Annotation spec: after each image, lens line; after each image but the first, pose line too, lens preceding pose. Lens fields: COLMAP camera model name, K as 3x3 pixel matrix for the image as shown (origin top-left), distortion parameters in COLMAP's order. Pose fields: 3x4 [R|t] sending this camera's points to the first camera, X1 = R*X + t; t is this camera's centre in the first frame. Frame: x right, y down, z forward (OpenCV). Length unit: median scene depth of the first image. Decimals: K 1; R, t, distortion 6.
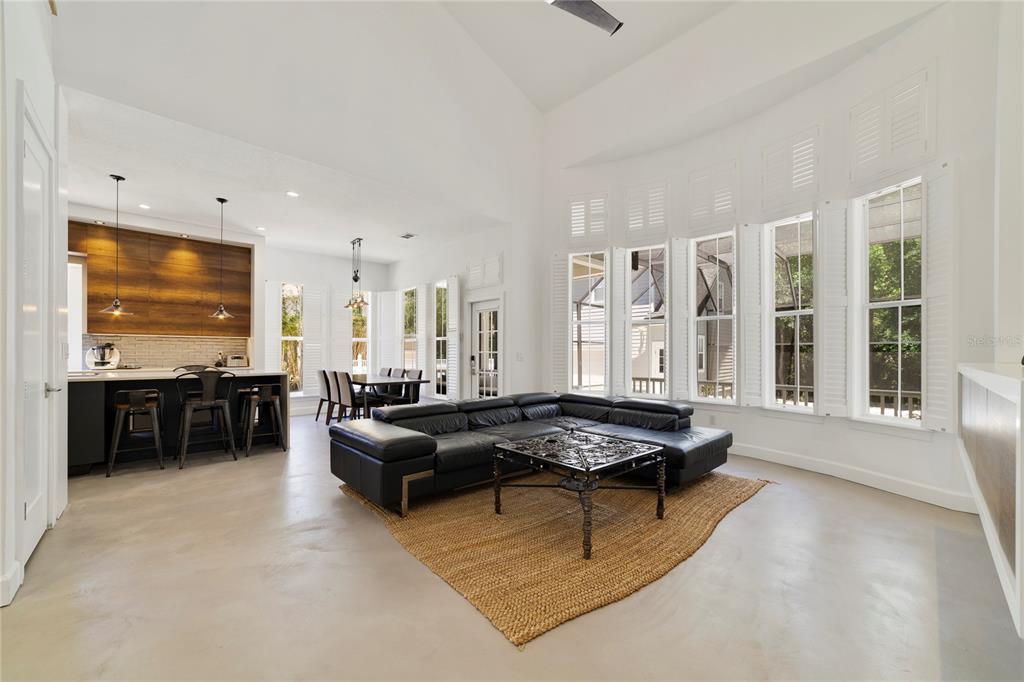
lens RADIAL K [[395.1, 0, 514.7], [0, 395.1, 349.1], [0, 0, 1]] dist [-0.000795, 0.000098]
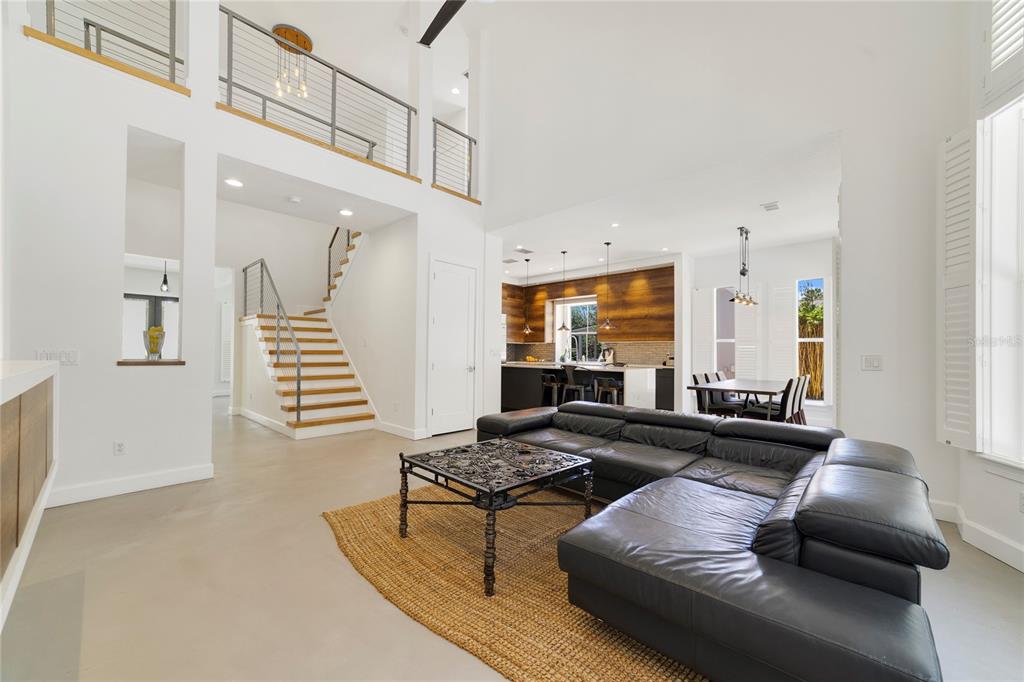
lens RADIAL K [[395.1, 0, 517.0], [0, 395.1, 343.3], [0, 0, 1]] dist [-0.000795, 0.000098]
pose [[0.082963, -0.023905, -0.996266, 0.503825], [-0.001433, 0.999708, -0.024107, 0.006034], [0.996552, 0.003427, 0.082904, 0.471843]]
